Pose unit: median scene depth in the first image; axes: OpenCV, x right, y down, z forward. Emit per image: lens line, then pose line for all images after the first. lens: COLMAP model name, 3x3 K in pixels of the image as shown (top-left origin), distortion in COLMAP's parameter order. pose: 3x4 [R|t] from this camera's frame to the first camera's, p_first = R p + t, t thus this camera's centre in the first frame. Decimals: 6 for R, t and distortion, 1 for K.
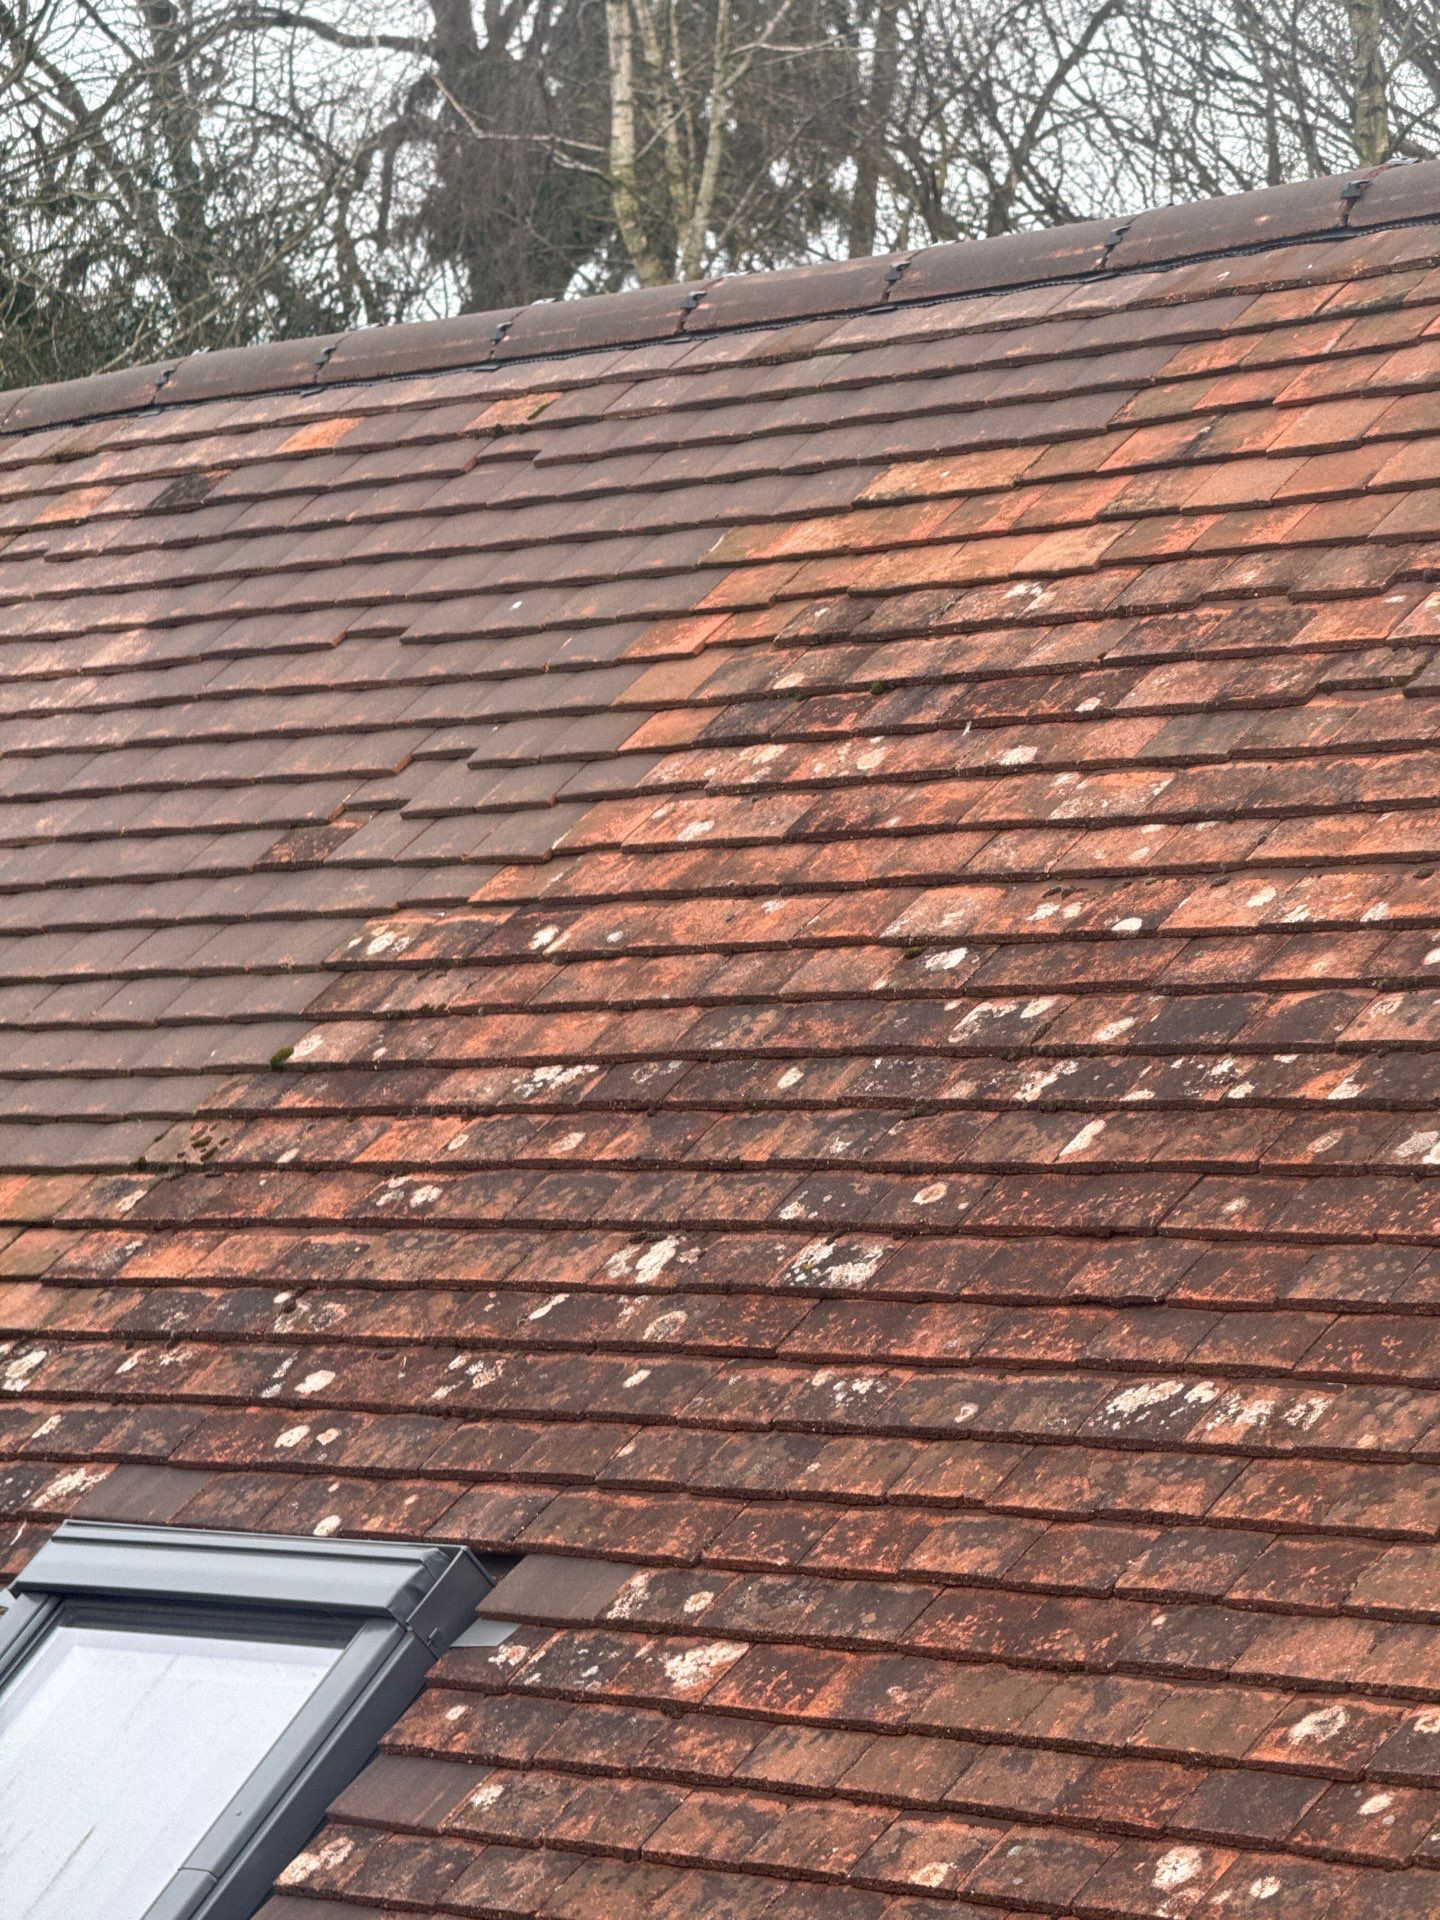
lens RADIAL K [[776.0, 0, 720.0], [0, 776.0, 960.0], [0, 0, 1]] dist [-0.004649, -0.000027]
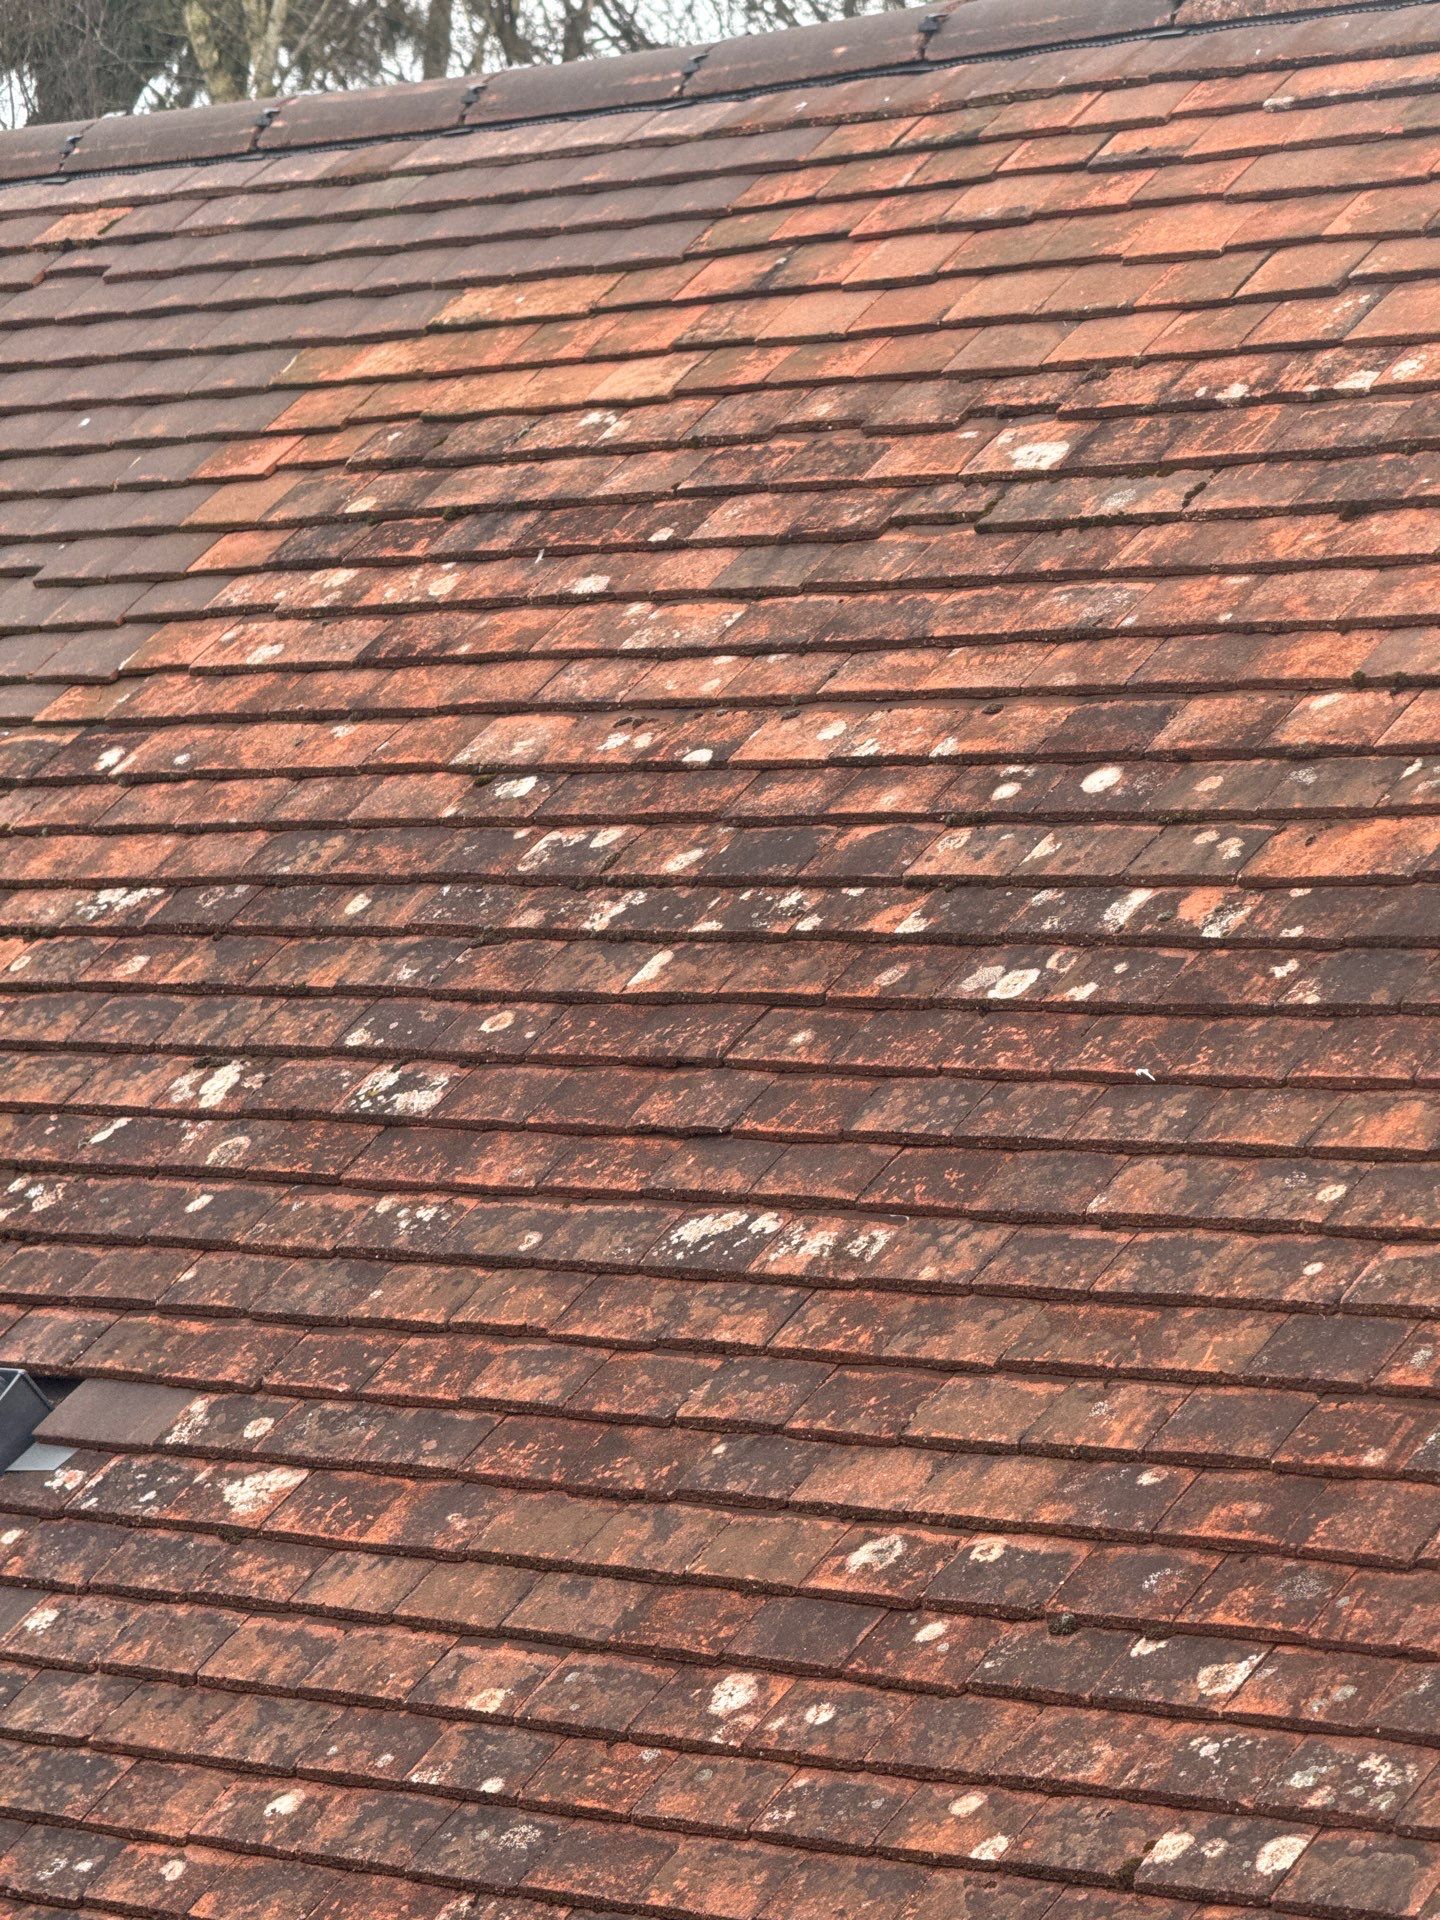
lens RADIAL K [[776.0, 0, 720.0], [0, 776.0, 960.0], [0, 0, 1]] dist [-0.004649, -0.000027]
pose [[0.999776, 0.013623, 0.016222, 0.543331], [-0.013714, 0.999891, 0.005484, 0.213059], [-0.016146, -0.005705, 0.999853, -0.003824]]
